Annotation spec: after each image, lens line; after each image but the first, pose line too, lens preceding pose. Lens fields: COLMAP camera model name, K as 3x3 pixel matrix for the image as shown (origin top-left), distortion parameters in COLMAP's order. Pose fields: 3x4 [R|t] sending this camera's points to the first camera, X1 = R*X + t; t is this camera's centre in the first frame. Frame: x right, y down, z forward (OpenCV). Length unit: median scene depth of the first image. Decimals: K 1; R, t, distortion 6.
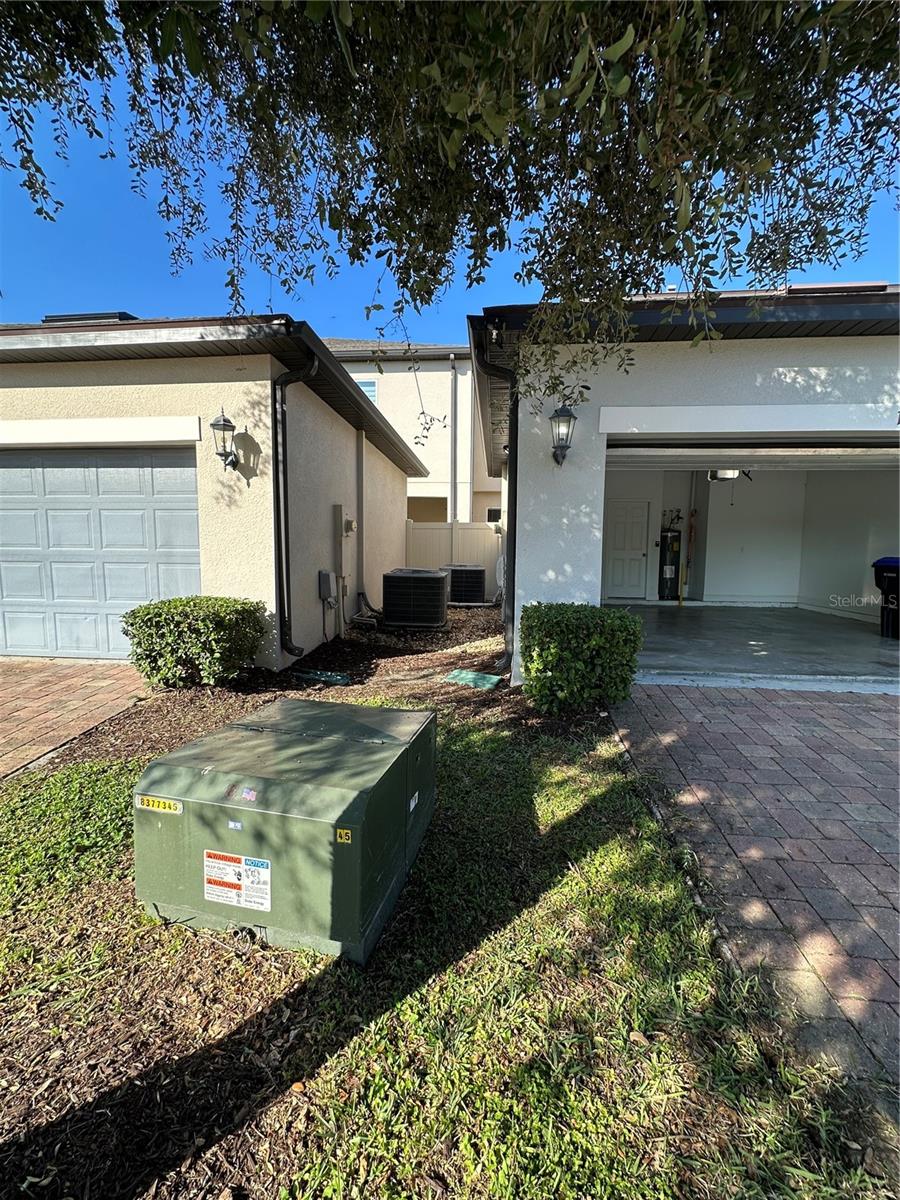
lens RADIAL K [[479.2, 0, 451.1], [0, 479.2, 599.4], [0, 0, 1]] dist [-0.002841, 0.000769]
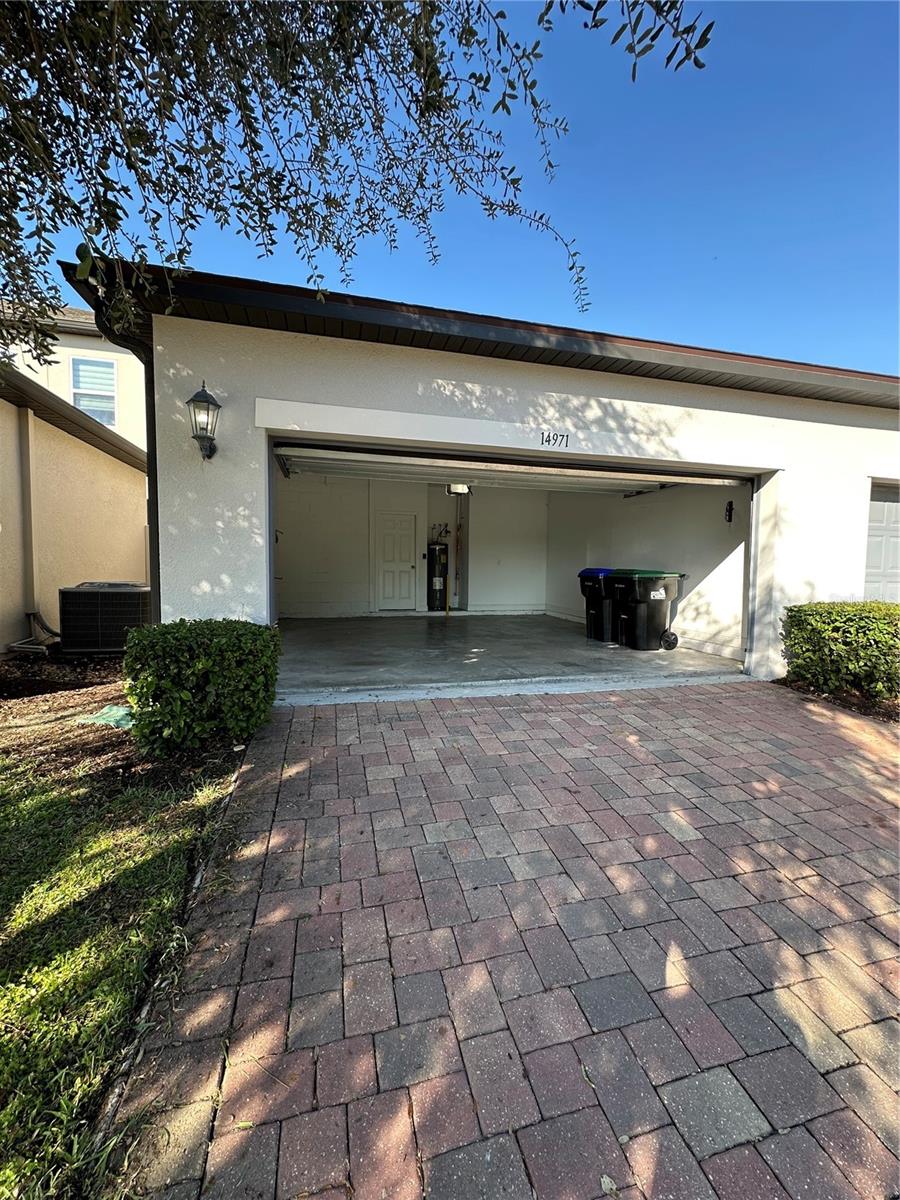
lens RADIAL K [[479.2, 0, 449.3], [0, 479.2, 599.7], [0, 0, 1]] dist [-0.002841, 0.000769]
pose [[0.942128, -0.021017, 0.334593, 0.360279], [0.030350, 0.999282, -0.022692, 0.004870], [-0.333876, 0.031534, 0.942089, 0.053660]]
